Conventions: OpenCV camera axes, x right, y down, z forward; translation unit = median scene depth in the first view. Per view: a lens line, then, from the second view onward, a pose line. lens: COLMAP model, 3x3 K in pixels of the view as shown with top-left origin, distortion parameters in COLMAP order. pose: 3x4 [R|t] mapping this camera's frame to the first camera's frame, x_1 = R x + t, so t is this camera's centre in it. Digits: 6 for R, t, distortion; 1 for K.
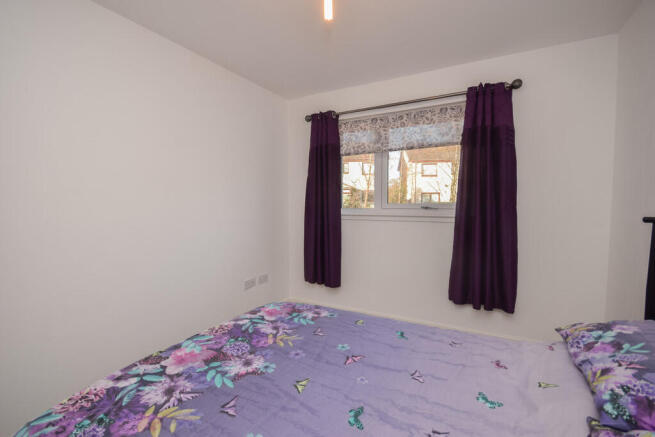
lens RADIAL K [[288.3, 0, 327.5], [0, 288.3, 218.5], [0, 0, 1]] dist [-0.011783, -0.000029]
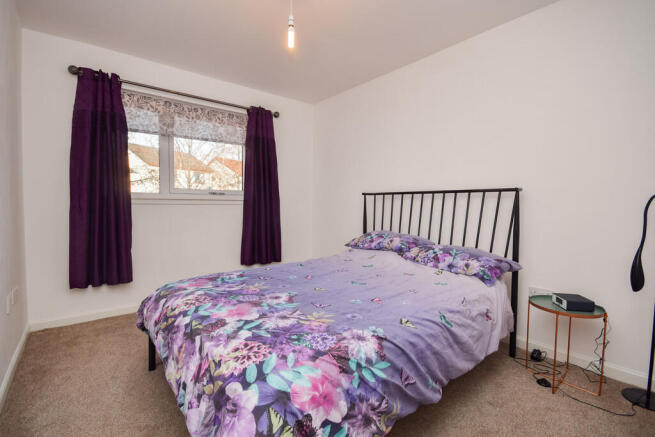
lens RADIAL K [[286.4, 0, 324.9], [0, 286.4, 209.5], [0, 0, 1]] dist [-0.000642, -0.000202]
pose [[0.412813, -0.009217, 0.910769, -0.647608], [0.035617, 0.999347, -0.006031, 0.064359], [-0.910119, 0.034928, 0.412872, 0.131885]]
